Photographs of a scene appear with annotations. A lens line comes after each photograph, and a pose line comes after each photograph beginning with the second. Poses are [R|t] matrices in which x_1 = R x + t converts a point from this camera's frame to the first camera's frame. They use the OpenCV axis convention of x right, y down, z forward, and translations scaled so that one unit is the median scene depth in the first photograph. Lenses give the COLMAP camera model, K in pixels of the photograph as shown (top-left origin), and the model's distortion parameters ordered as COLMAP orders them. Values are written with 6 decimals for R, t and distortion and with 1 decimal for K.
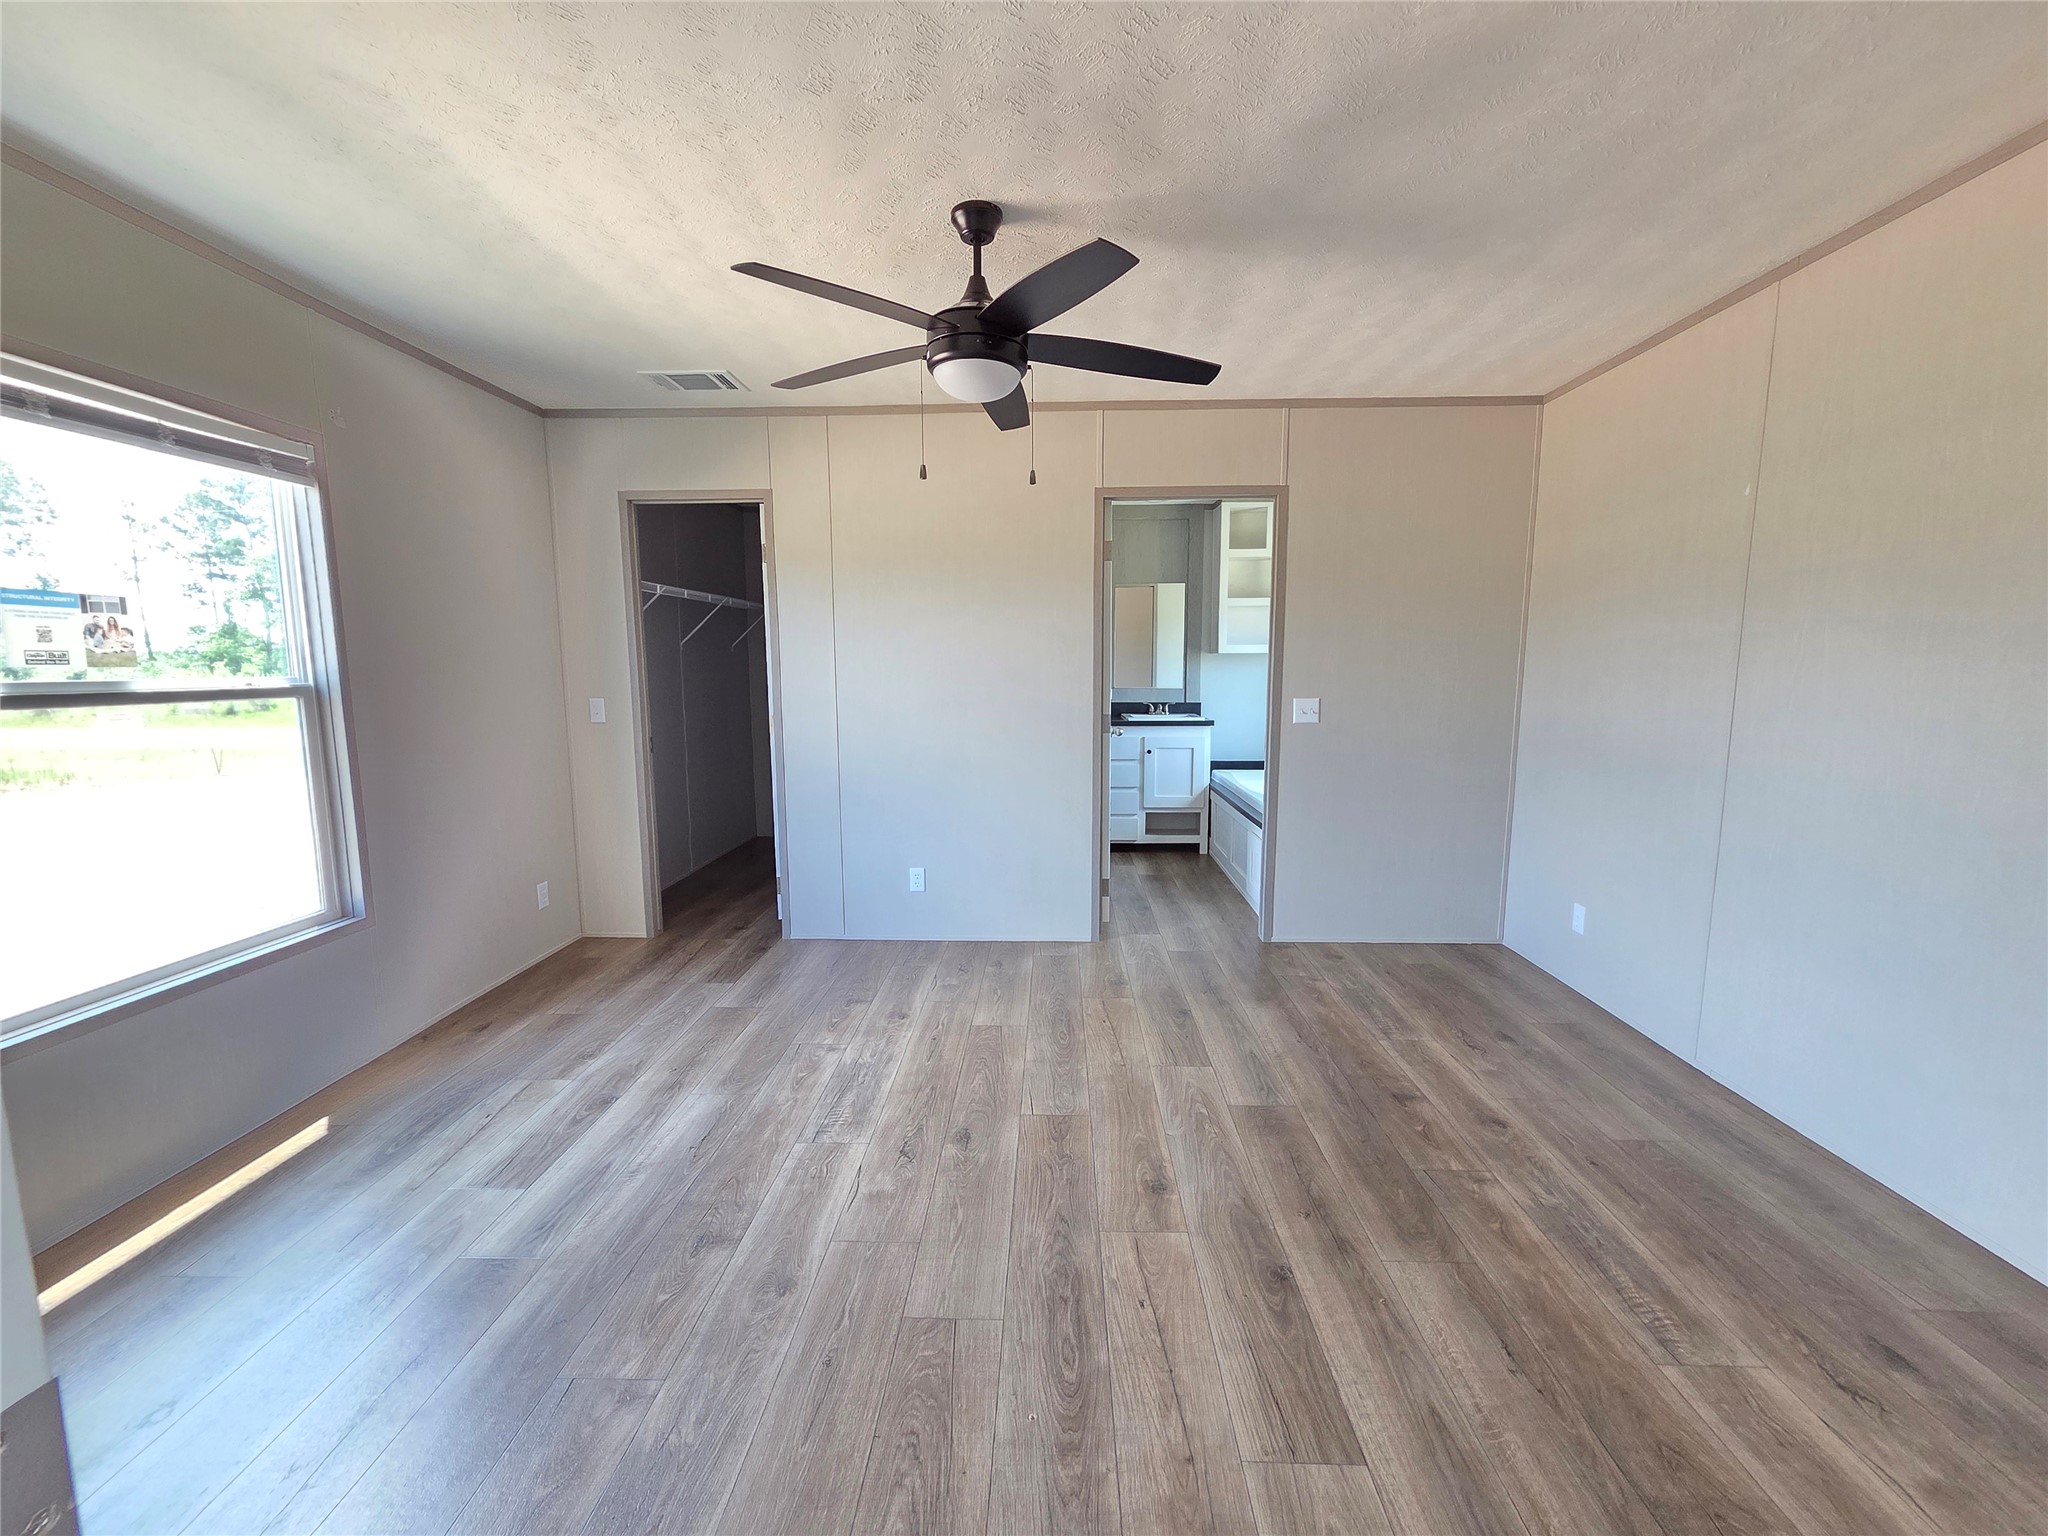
lens RADIAL K [[840.2, 0, 1021.7], [0, 840.2, 773.1], [0, 0, 1]] dist [0.003434, -0.000759]
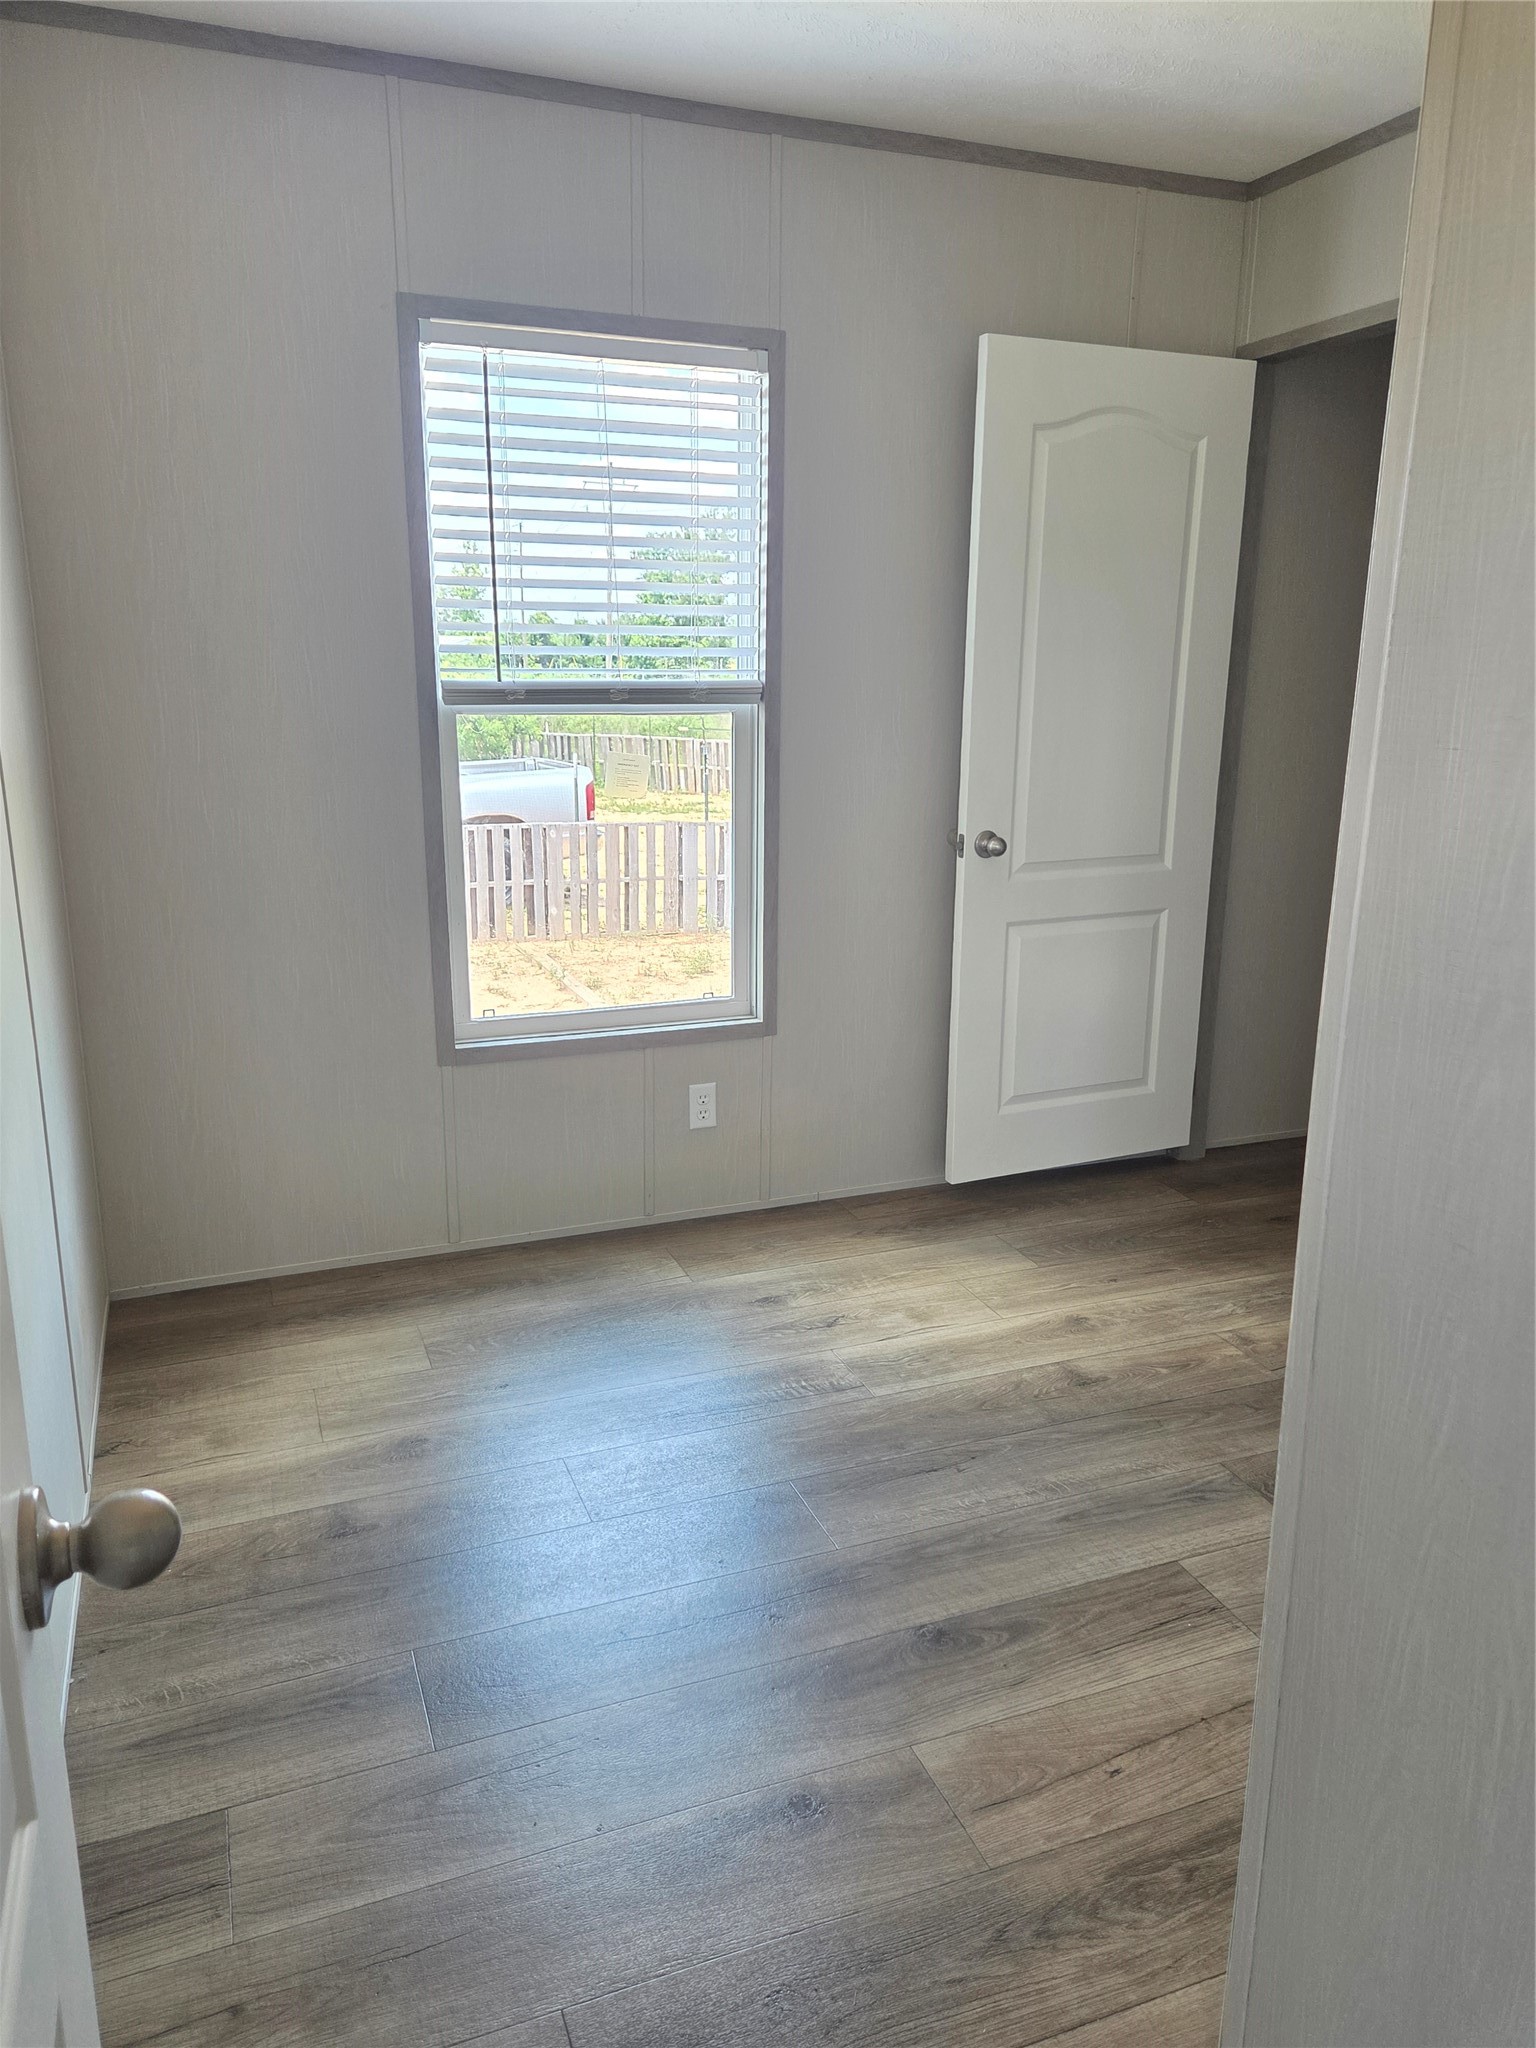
lens RADIAL K [[1437.3, 0, 766.9], [0, 1437.3, 1017.8], [0, 0, 1]] dist [0.012158, -0.004957]
pose [[-0.398821, -0.230603, 0.887561, -0.590562], [0.111471, 0.948498, 0.296524, -0.242021], [-0.910229, 0.217197, -0.352575, 1.568639]]
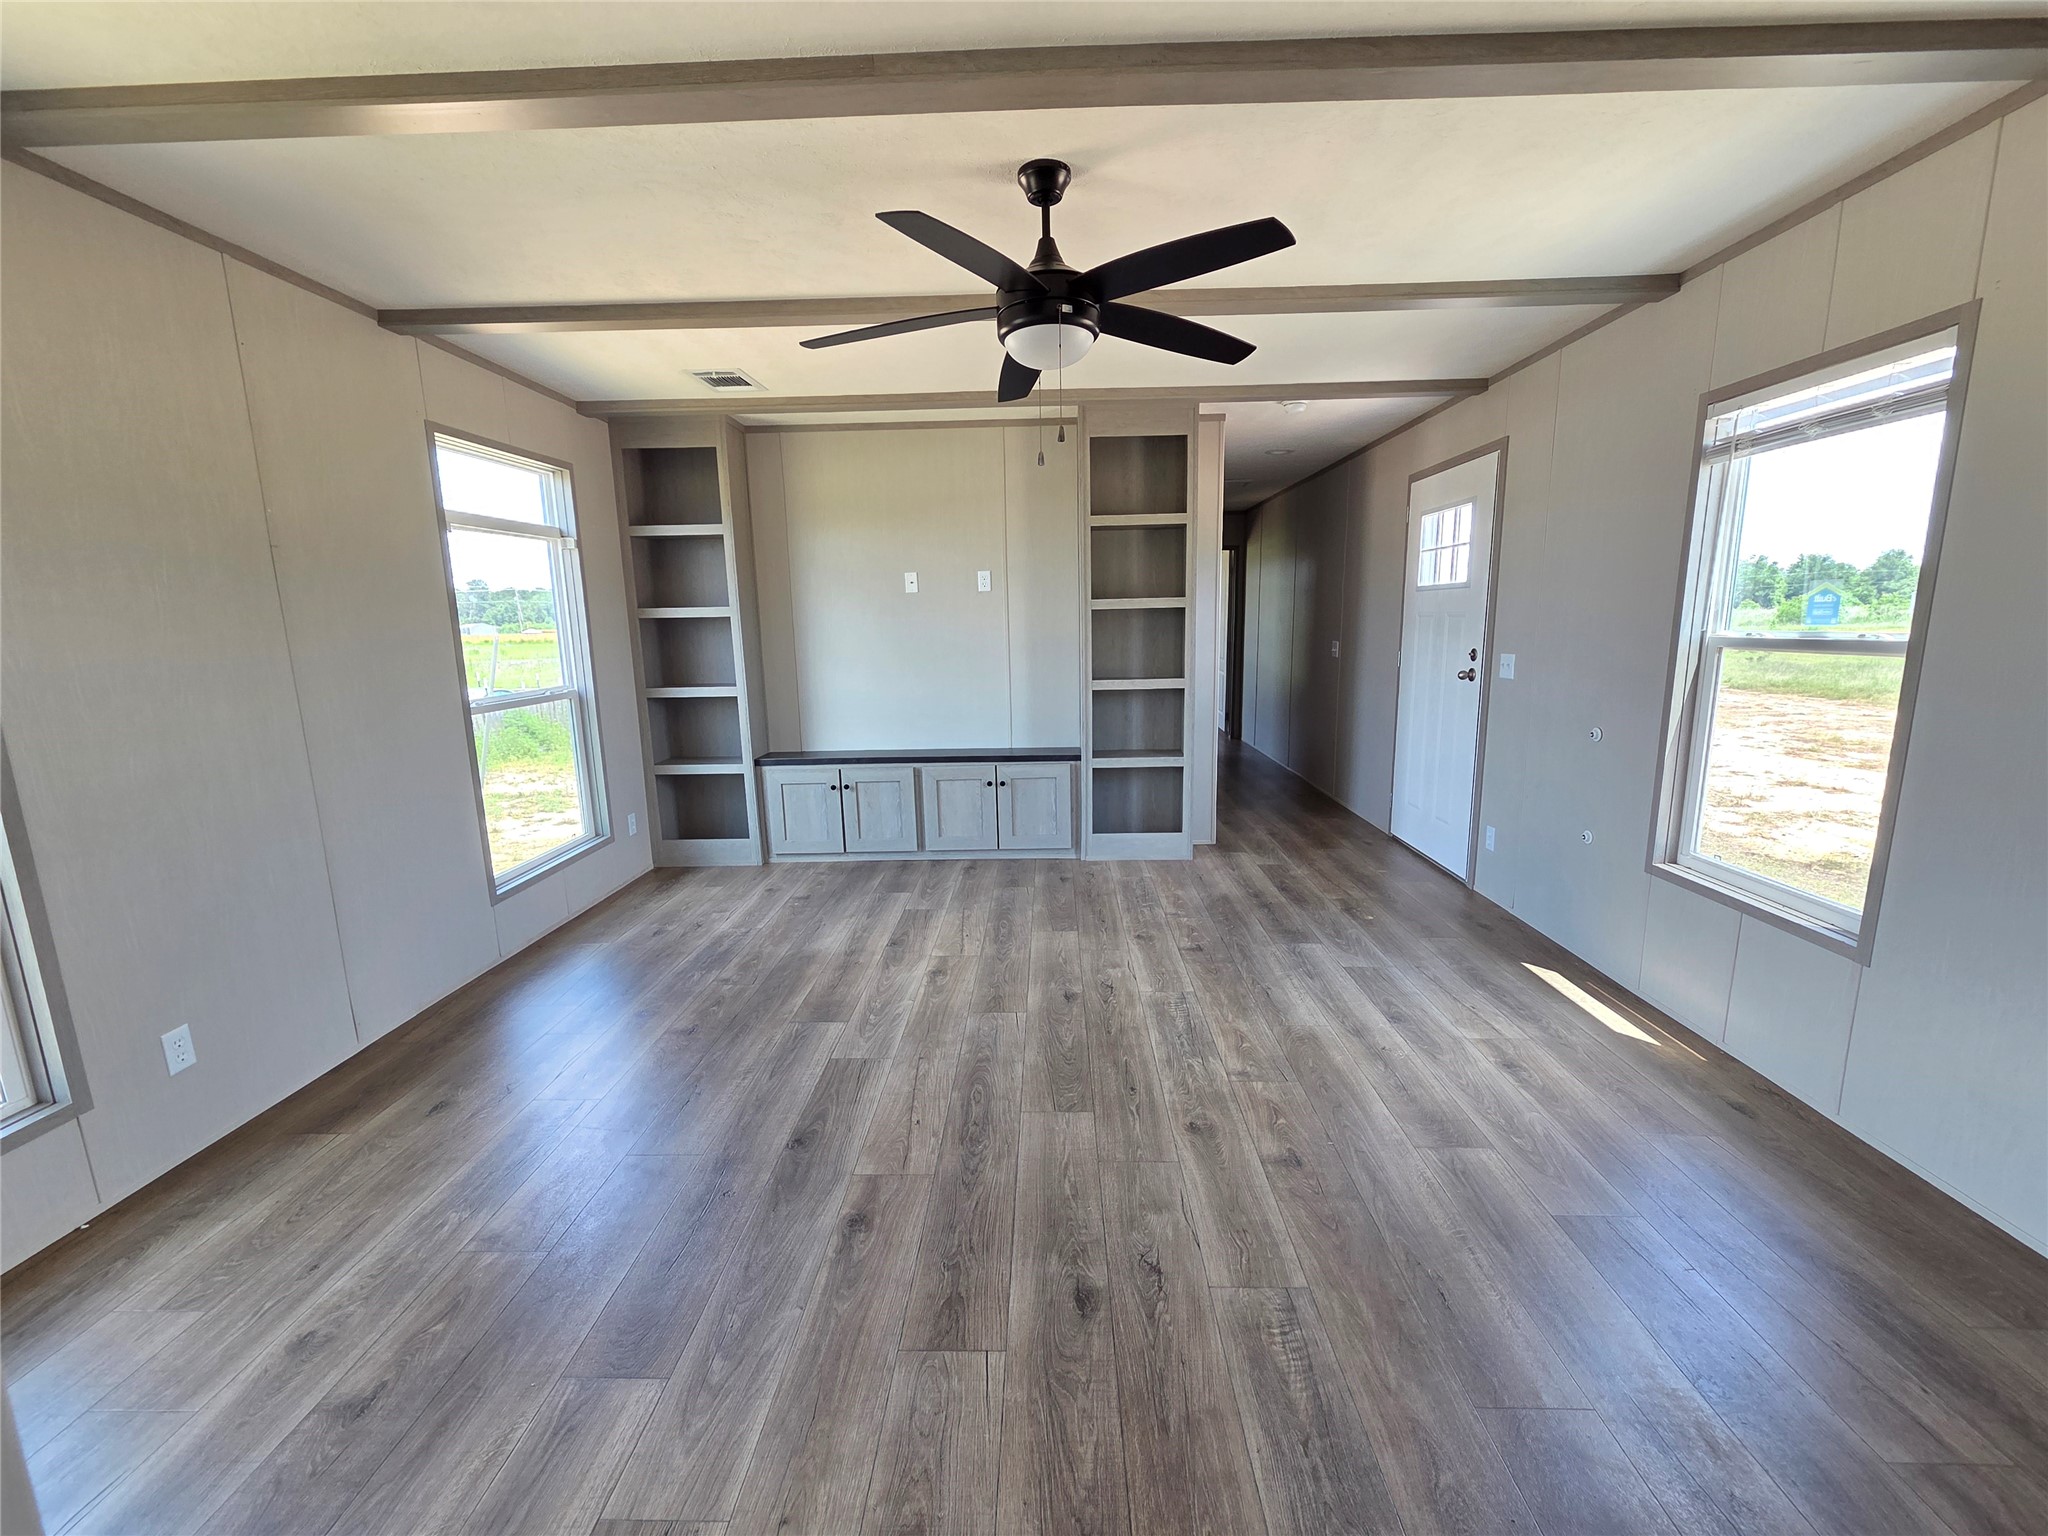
lens RADIAL K [[840.2, 0, 1022.3], [0, 840.2, 772.2], [0, 0, 1]] dist [0.003434, -0.000759]
pose [[-0.999697, 0.024519, -0.002291, -0.062039], [0.022530, 0.948183, 0.316925, -0.220642], [0.009943, 0.316777, -0.948448, 1.379394]]
